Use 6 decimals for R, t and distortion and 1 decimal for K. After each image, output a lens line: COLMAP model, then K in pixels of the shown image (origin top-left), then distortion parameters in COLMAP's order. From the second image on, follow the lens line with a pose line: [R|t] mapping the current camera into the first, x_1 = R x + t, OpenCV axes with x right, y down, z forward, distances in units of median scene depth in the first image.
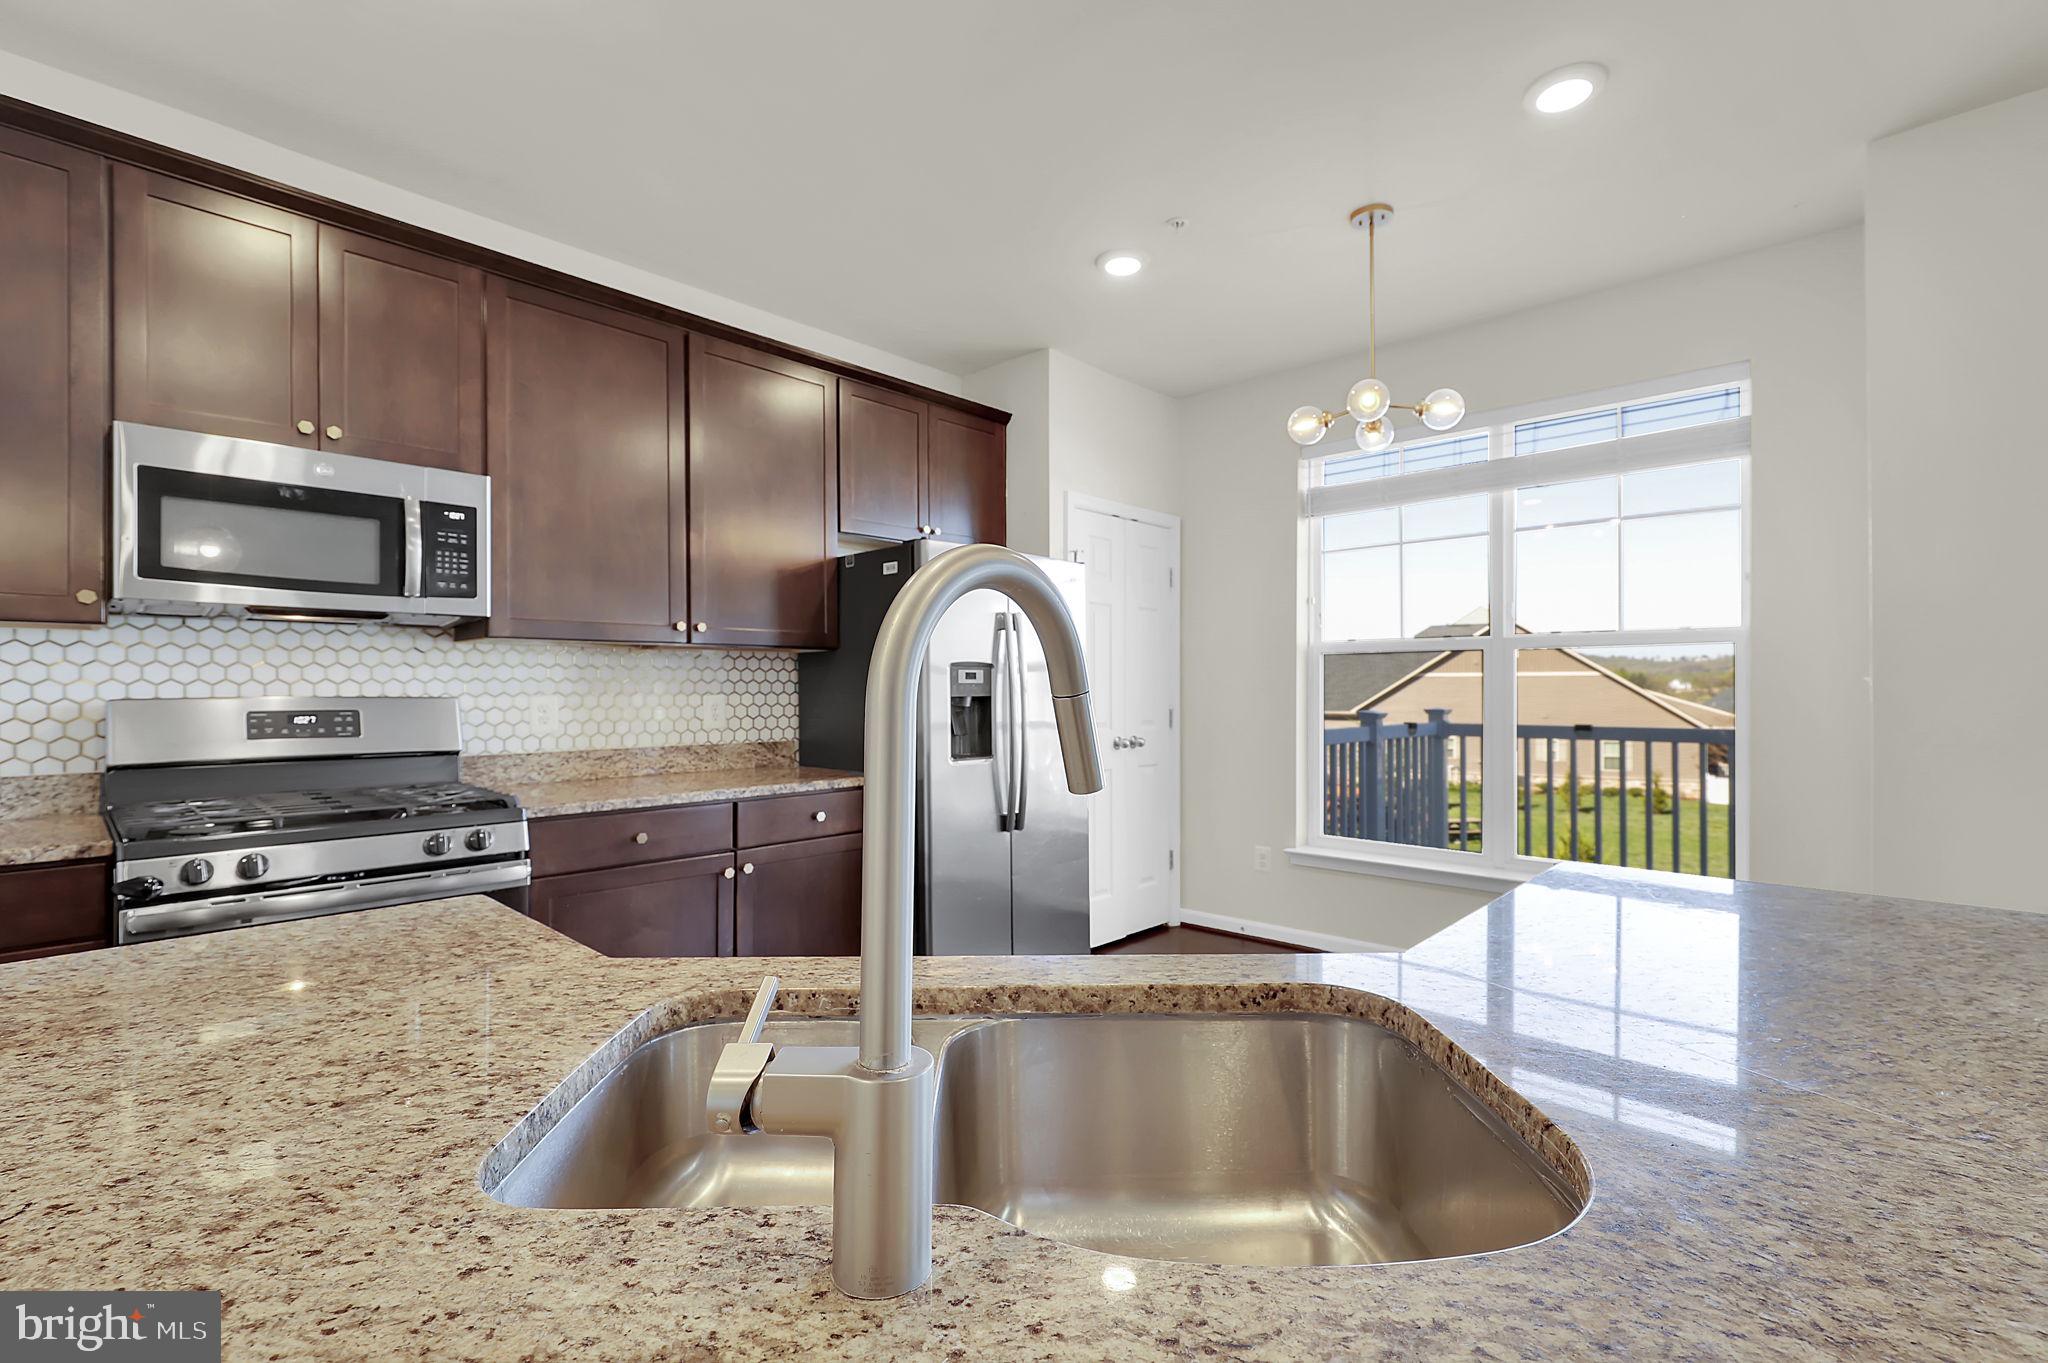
lens RADIAL K [[930.5, 0, 1042.2], [0, 930.5, 691.0], [0, 0, 1]] dist [0.008604, -0.000997]
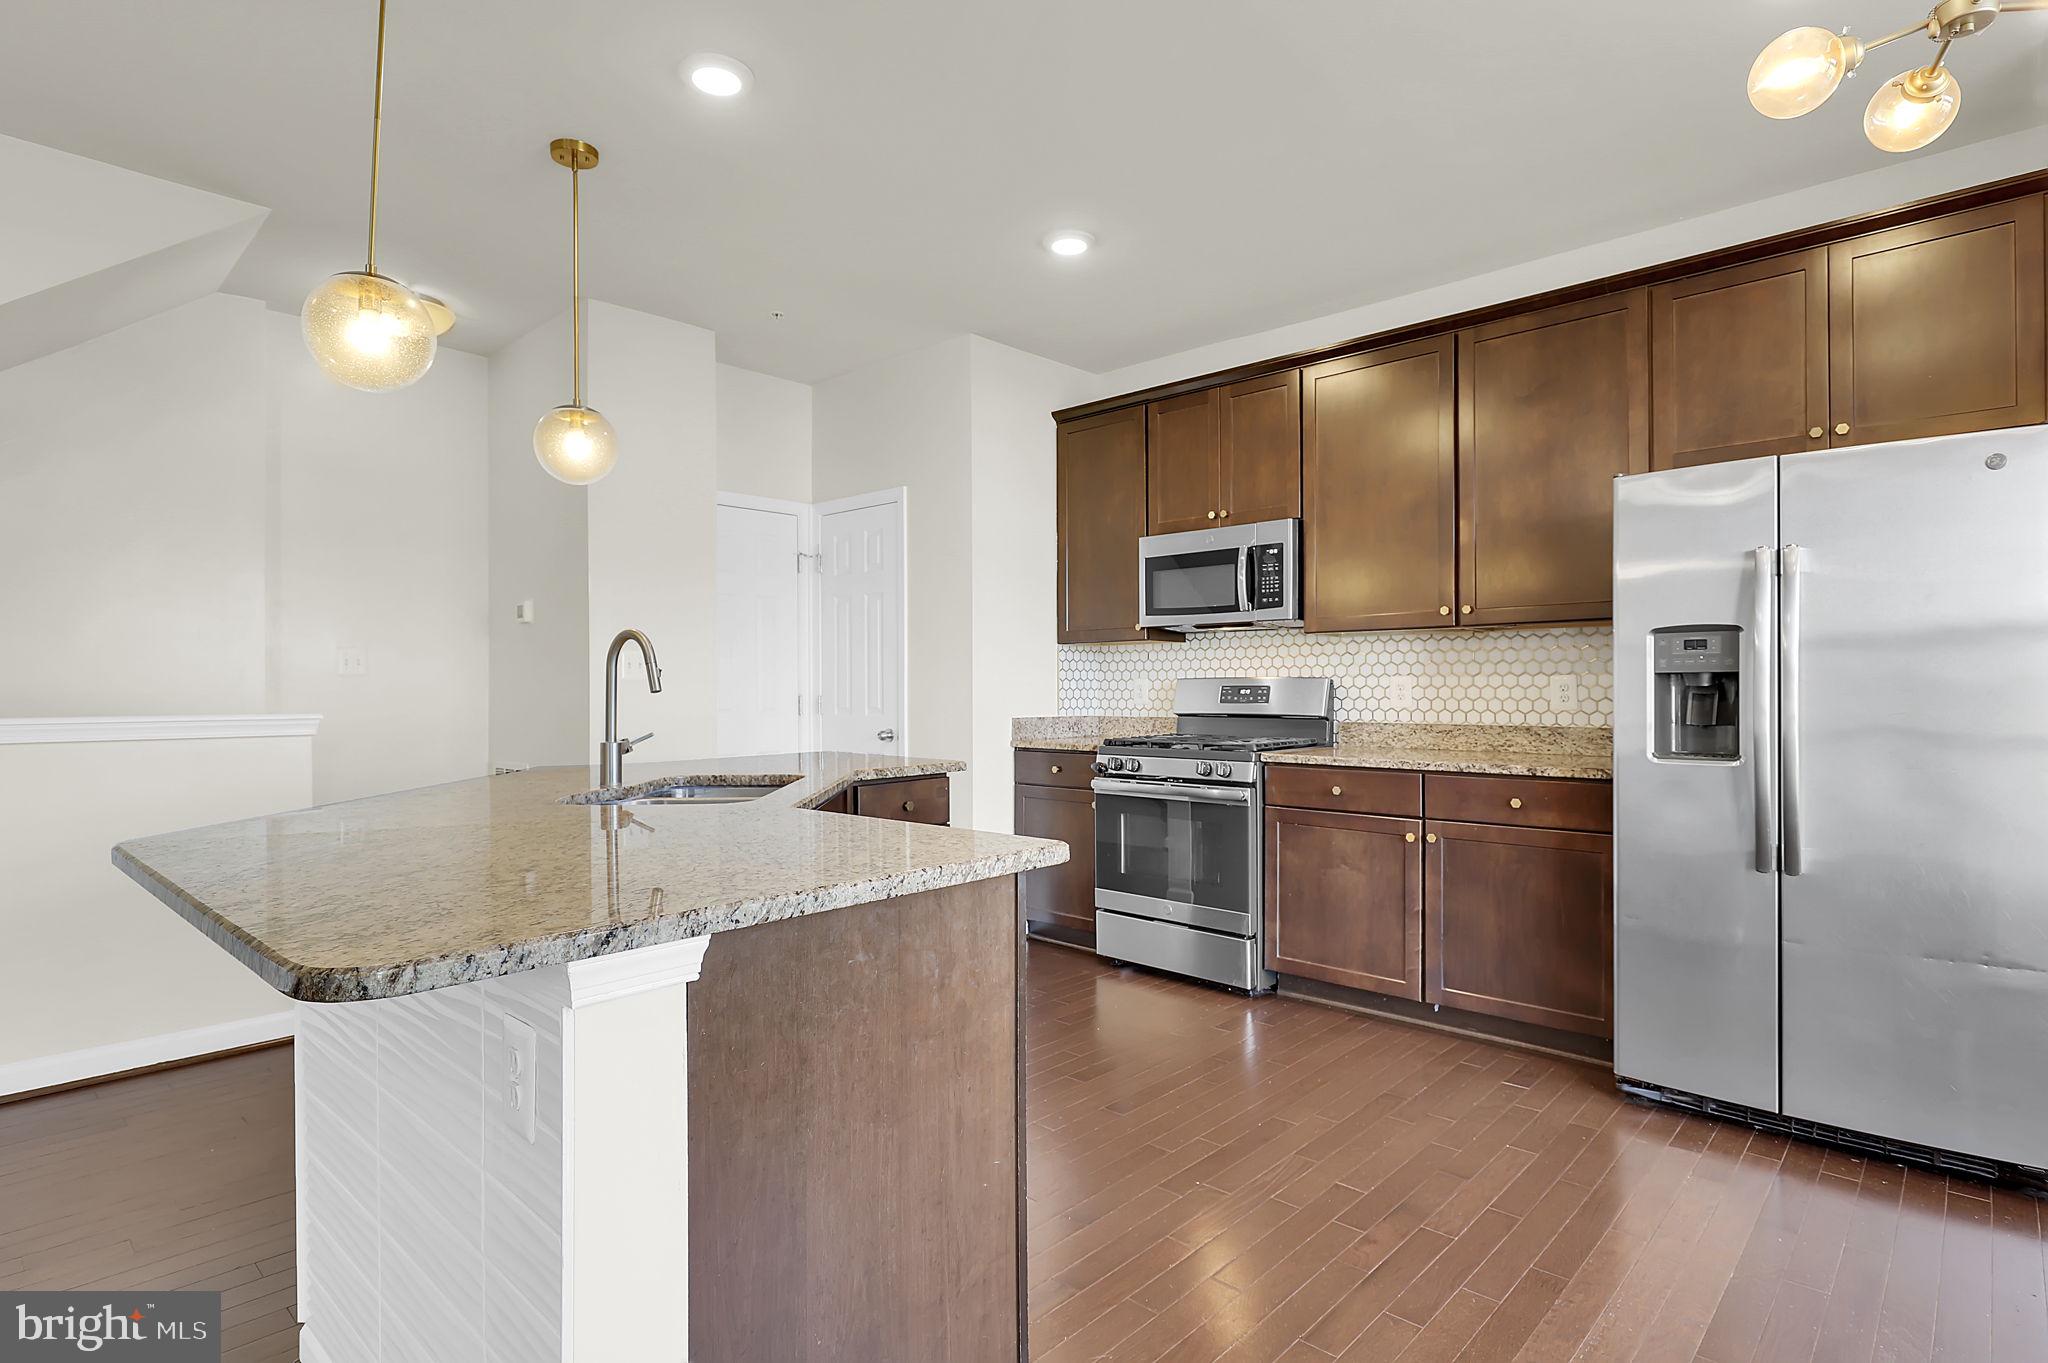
lens RADIAL K [[1049.7, 0, 1023.9], [0, 1049.7, 688.9], [0, 0, 1]] dist [0.003100, 0.000583]
pose [[-0.008734, 0.001547, -0.999961, 0.832179], [0.000078, 0.999999, 0.001546, 0.019064], [0.999962, -0.000065, -0.008734, 0.523252]]
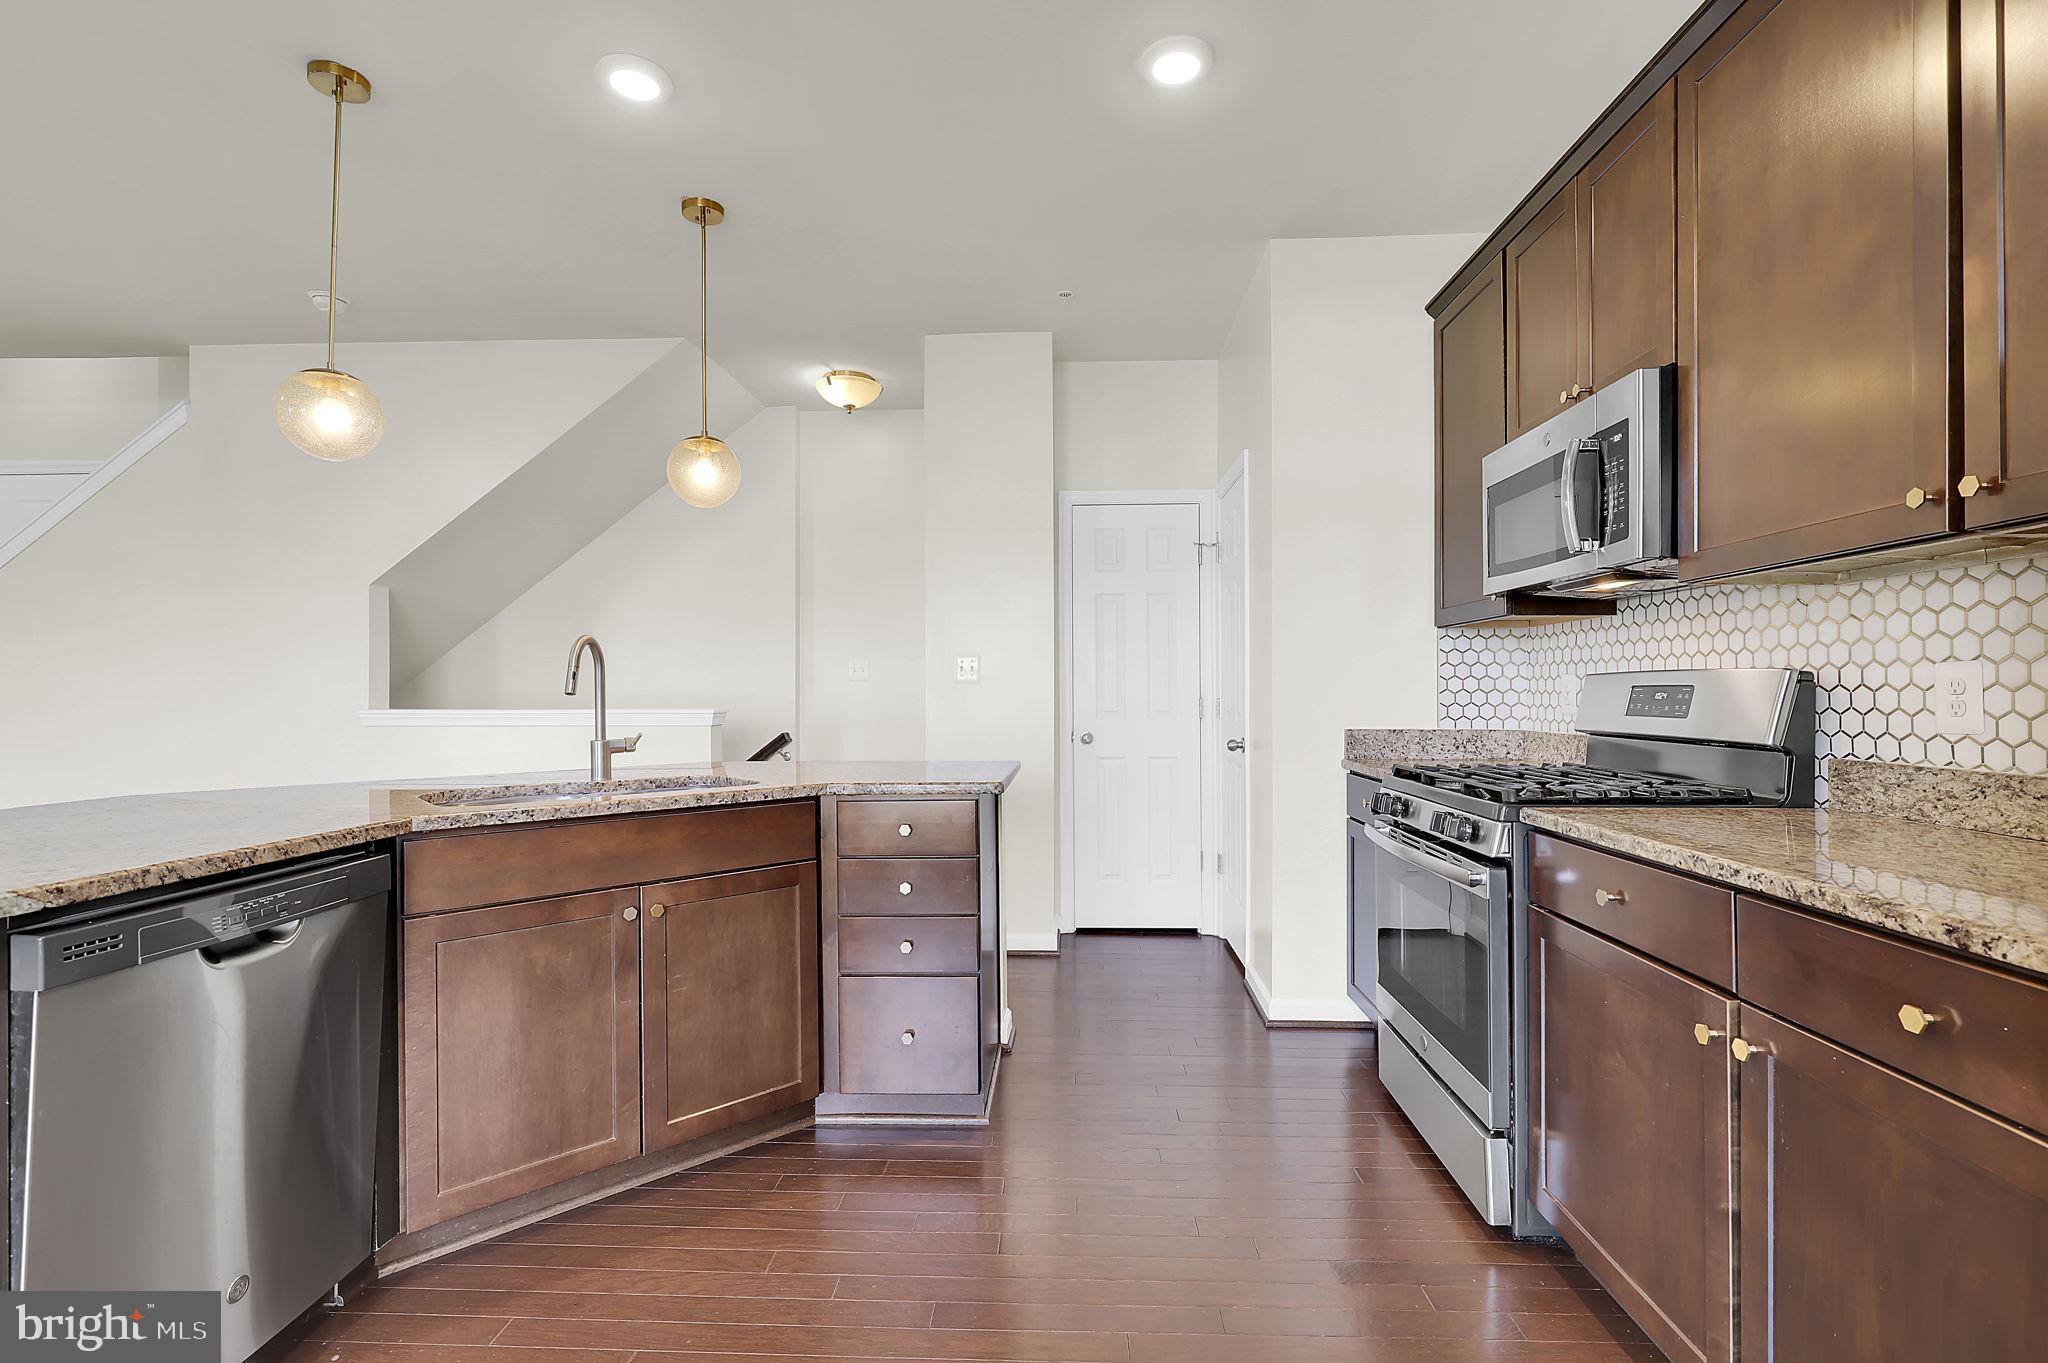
lens RADIAL K [[930.5, 0, 1035.0], [0, 930.5, 686.9], [0, 0, 1]] dist [0.008604, -0.000997]
pose [[-0.762902, -0.001325, -0.646513, 0.211458], [0.000350, 0.999997, -0.002462, 0.019824], [0.646515, -0.002105, -0.762899, 1.067296]]
